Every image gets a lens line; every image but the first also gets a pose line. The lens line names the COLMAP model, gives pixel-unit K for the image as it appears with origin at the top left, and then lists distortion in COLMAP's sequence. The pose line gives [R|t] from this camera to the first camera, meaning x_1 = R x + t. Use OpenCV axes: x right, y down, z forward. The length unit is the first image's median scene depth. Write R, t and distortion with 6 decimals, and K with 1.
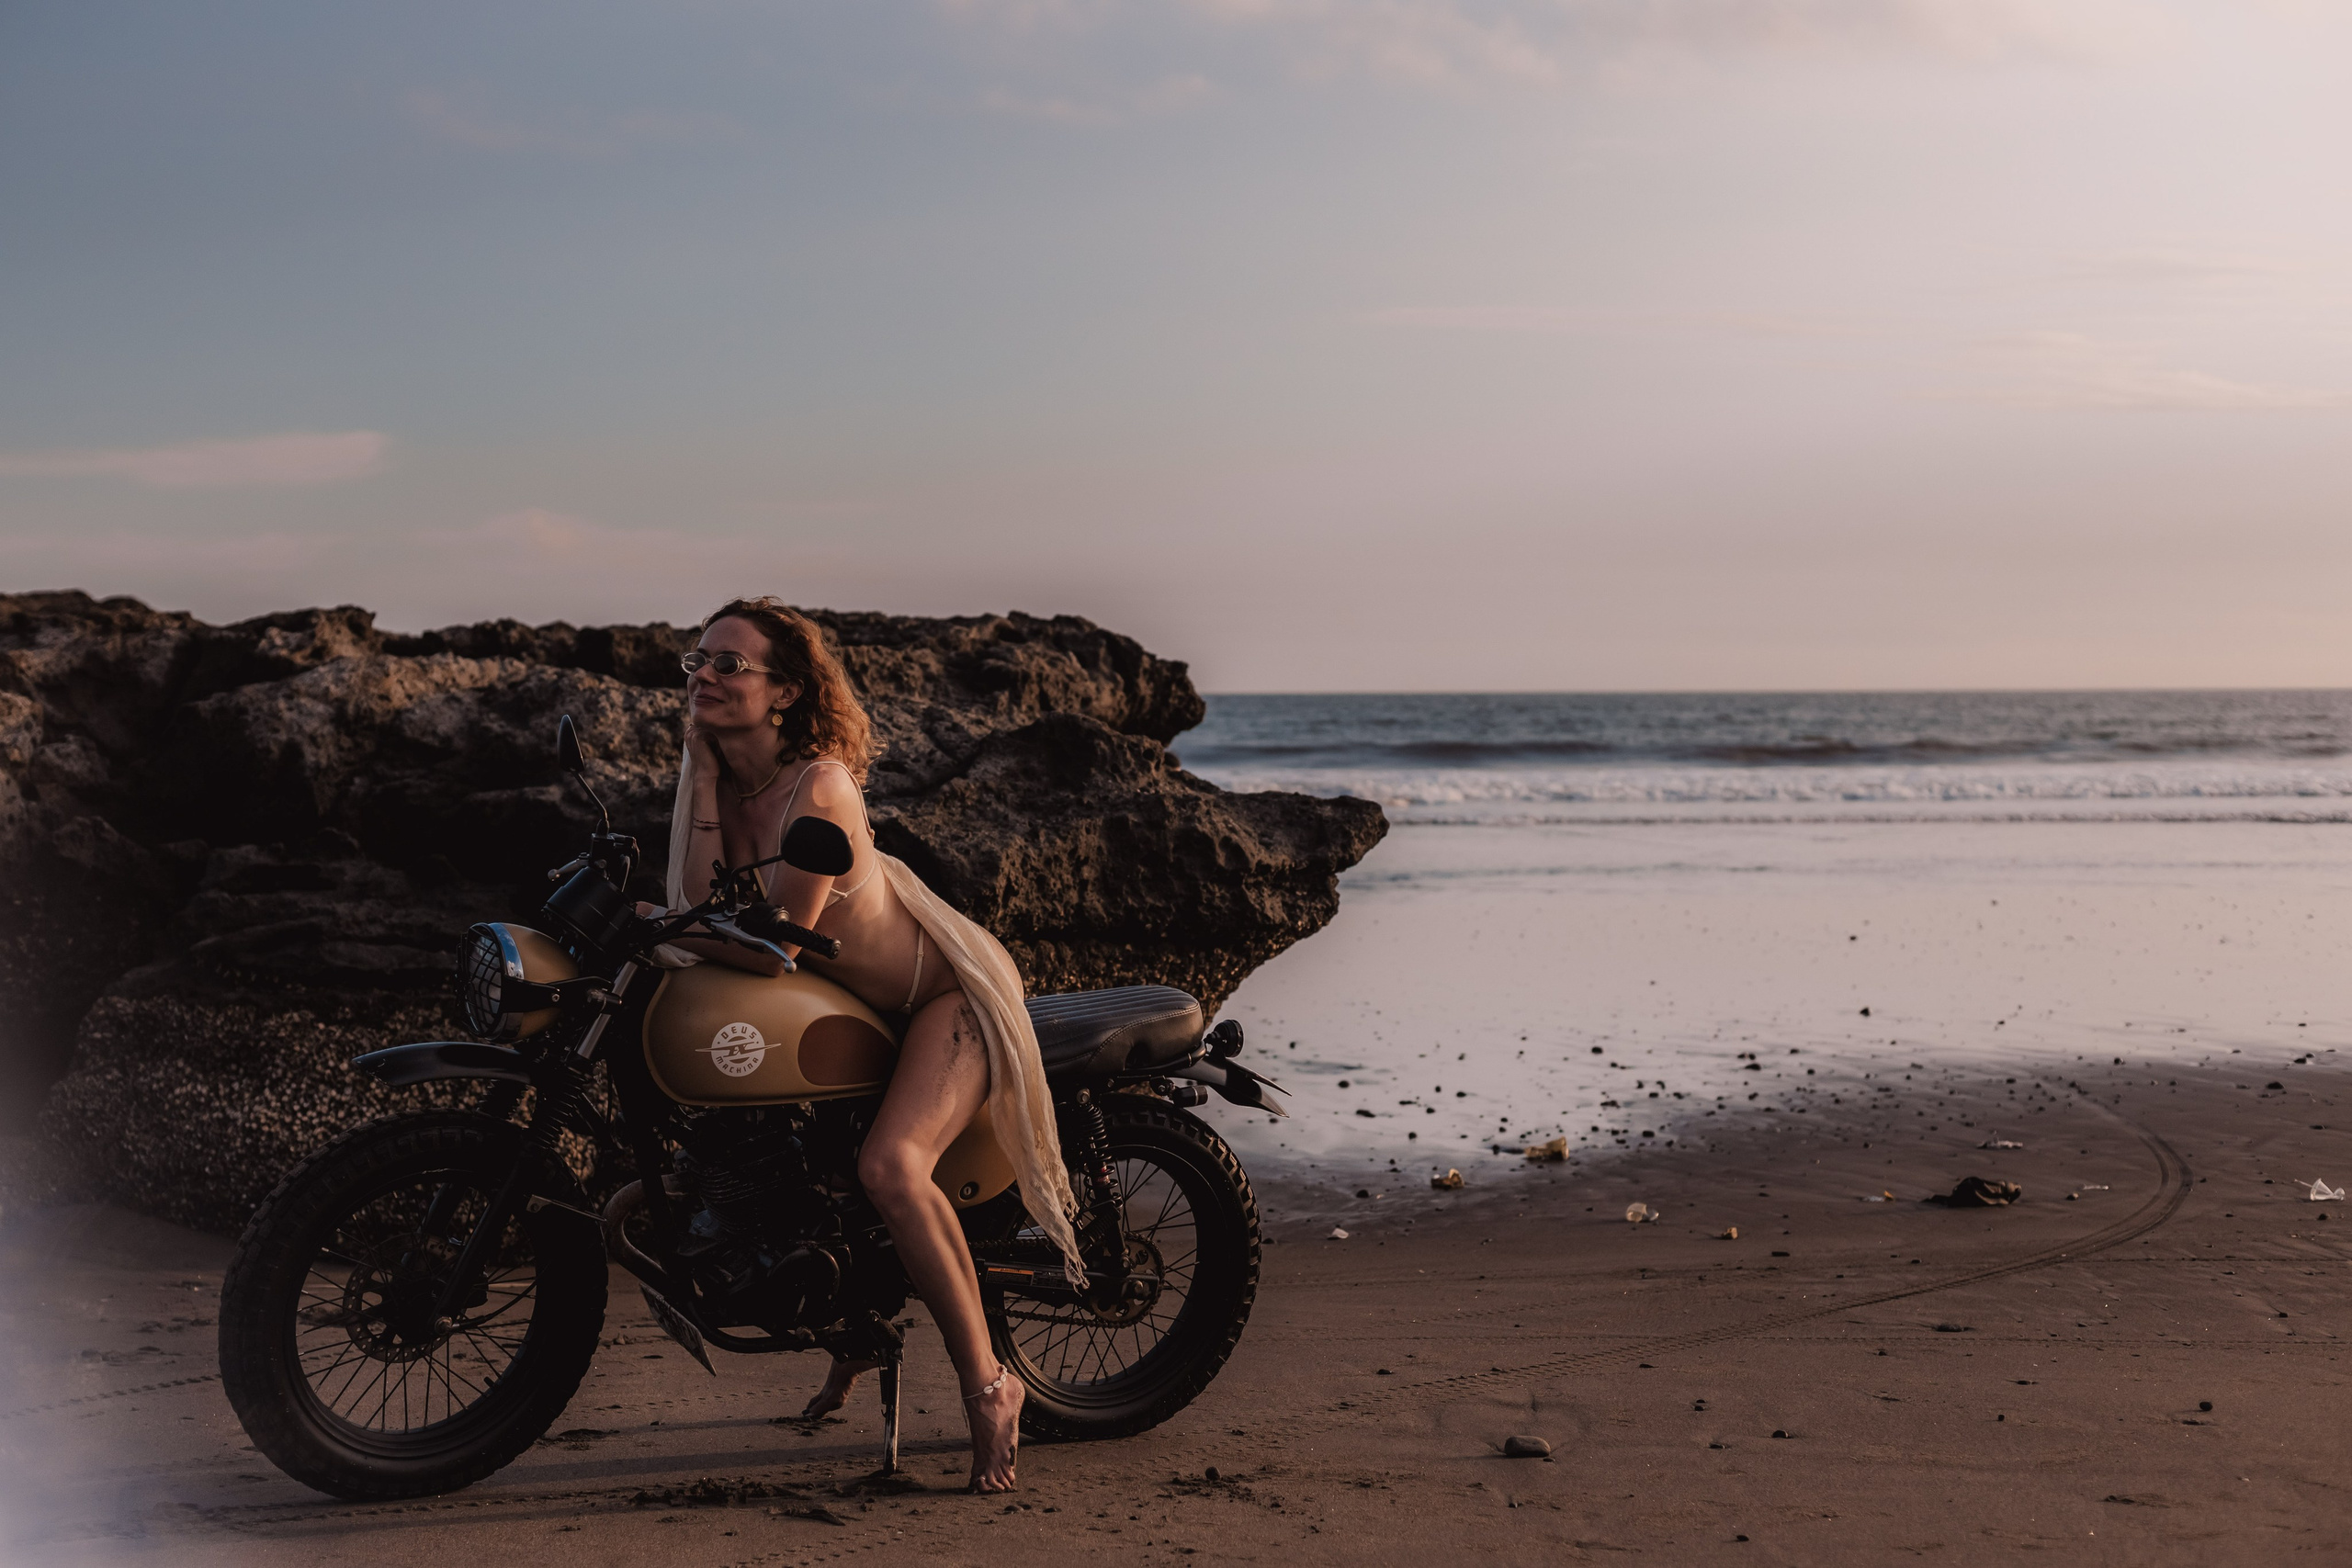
lens RADIAL K [[3643.5, 0, 1176.0], [0, 3643.5, 784.0], [0, 0, 1]] dist [0.020218, -0.122793]
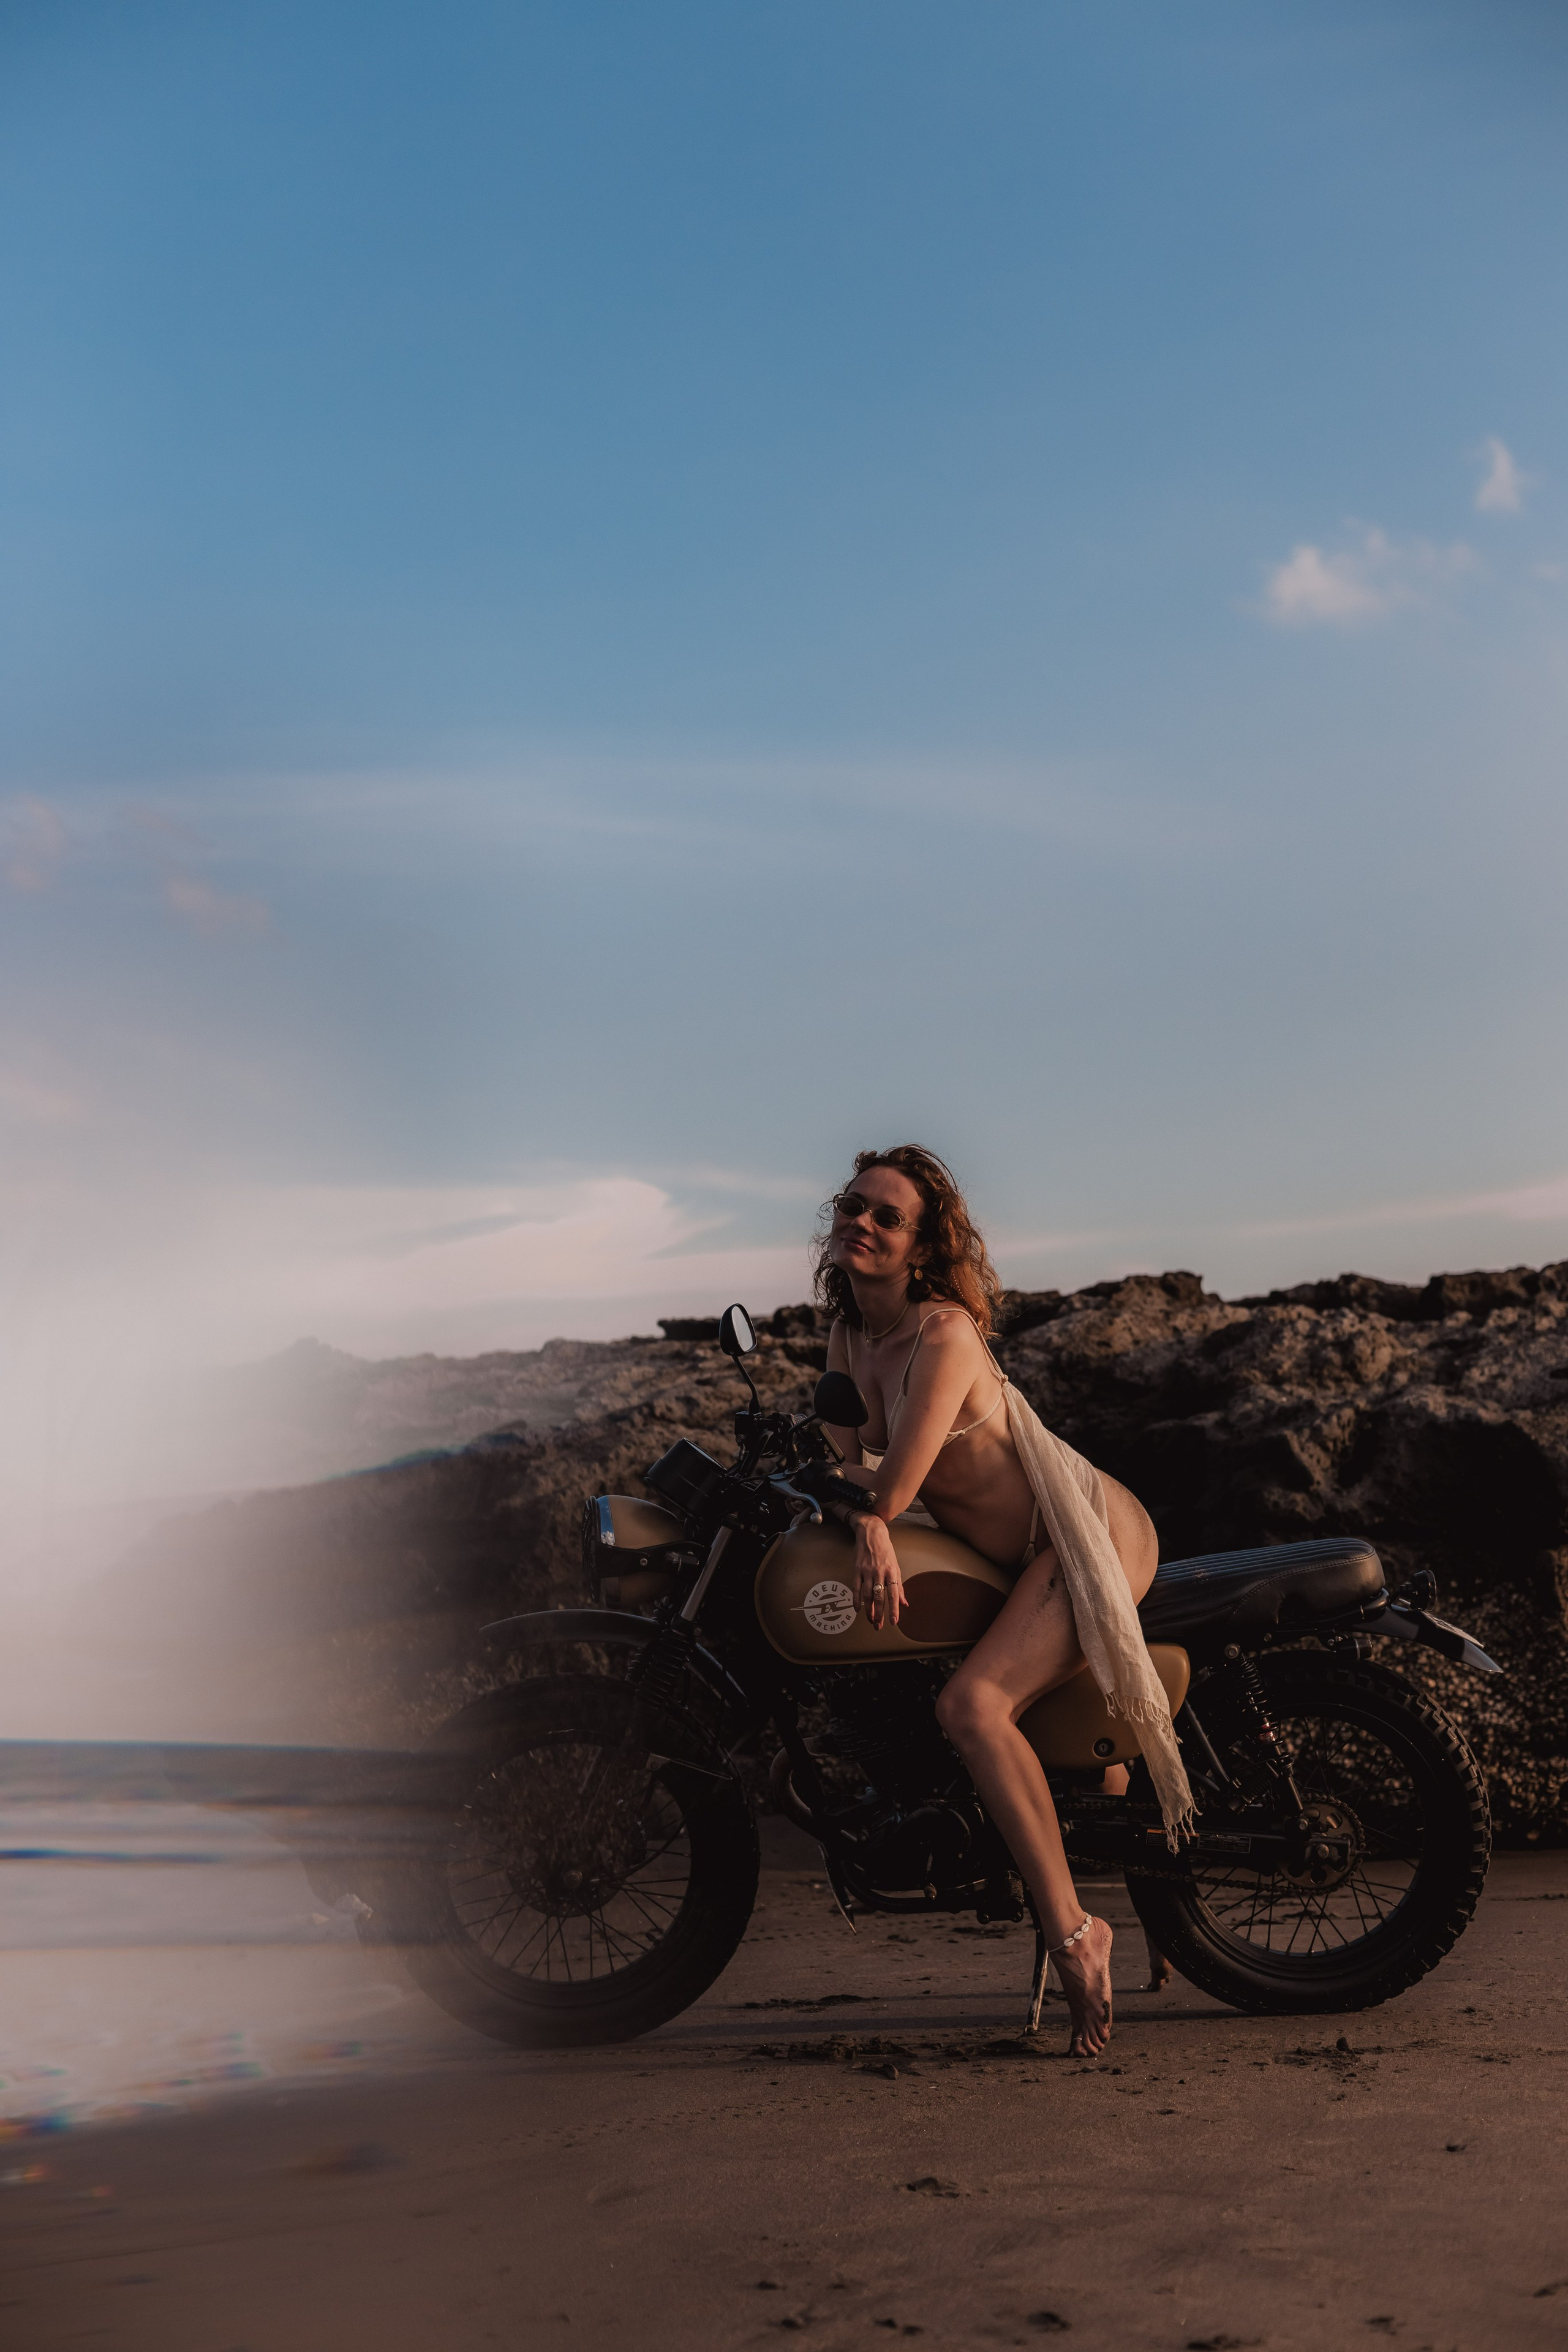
lens RADIAL K [[3360.5, 0, 784.0], [0, 3360.5, 1176.0], [0, 0, 1]] dist [0.019113, -0.134874]
pose [[0.877180, -0.098318, -0.469988, 0.179713], [0.054256, 0.992839, -0.106433, 0.028981], [0.477086, 0.067861, 0.876233, 0.087521]]
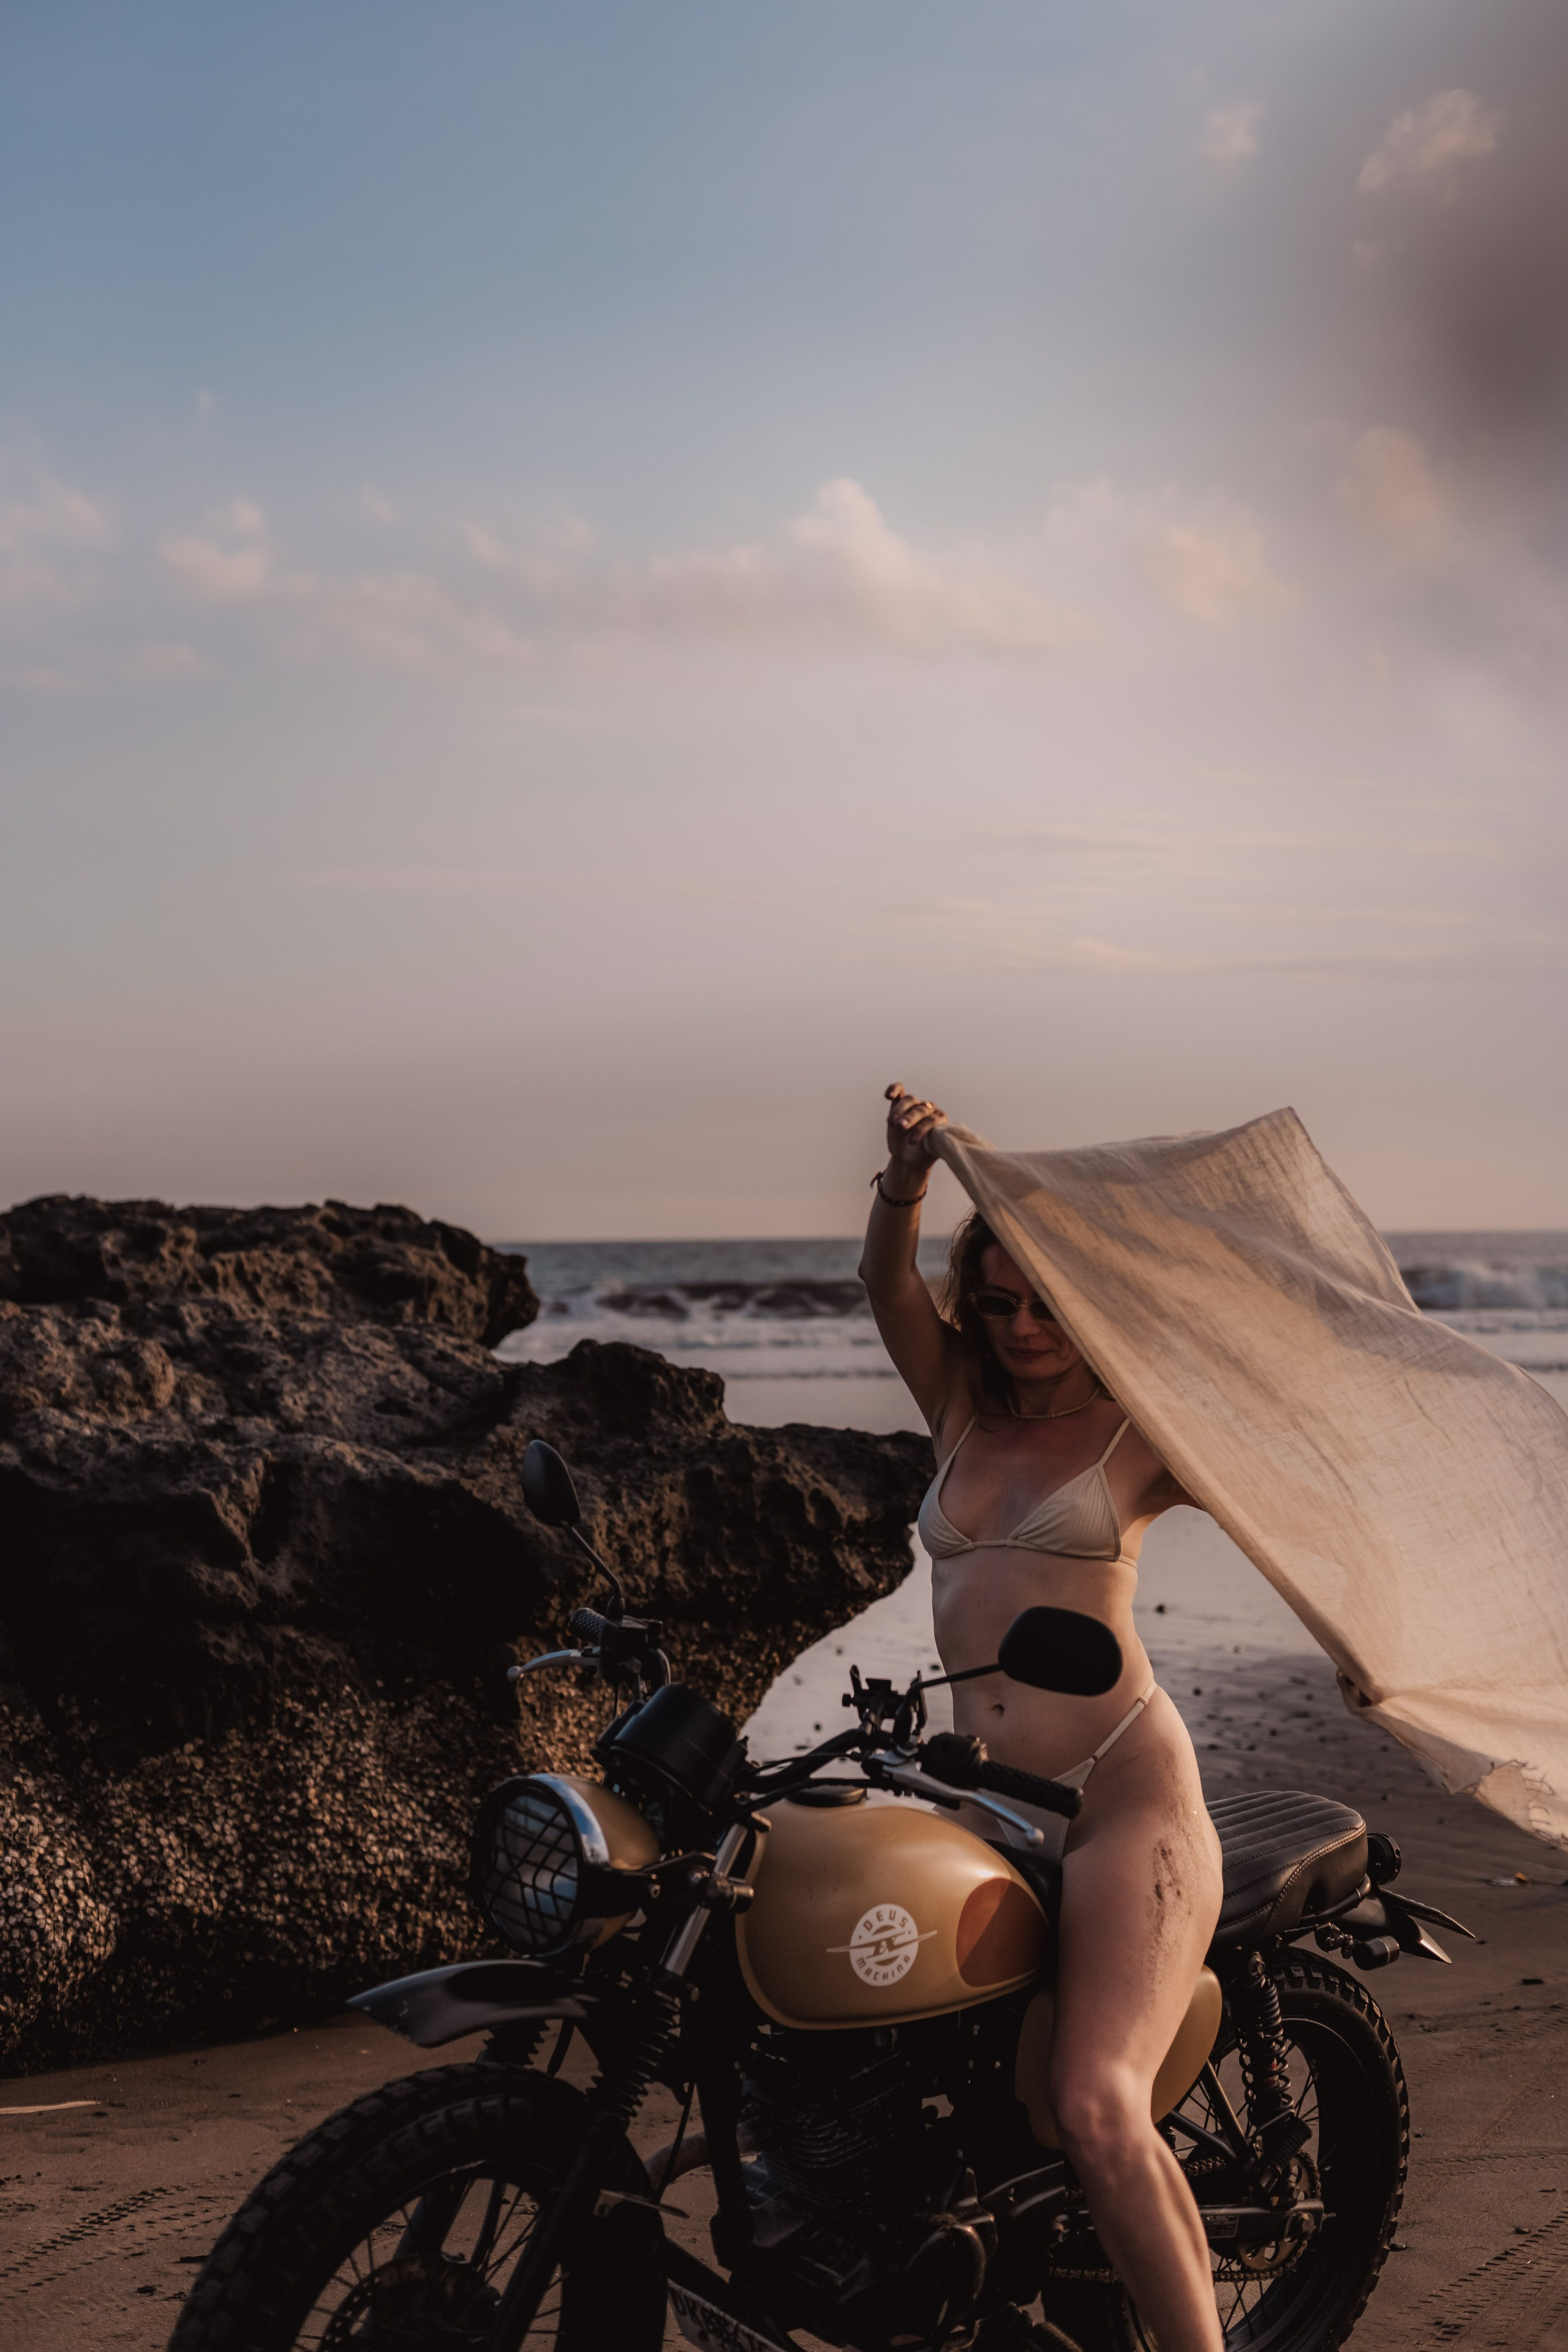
lens RADIAL K [[3531.7, 0, 810.9], [0, 3531.7, 1098.8], [0, 0, 1]] dist [0.003911, -0.120776]
pose [[0.981658, 0.000644, 0.190650, -0.142915], [0.011876, 0.997846, -0.064523, -0.022816], [-0.190281, 0.065603, 0.979535, 0.195968]]
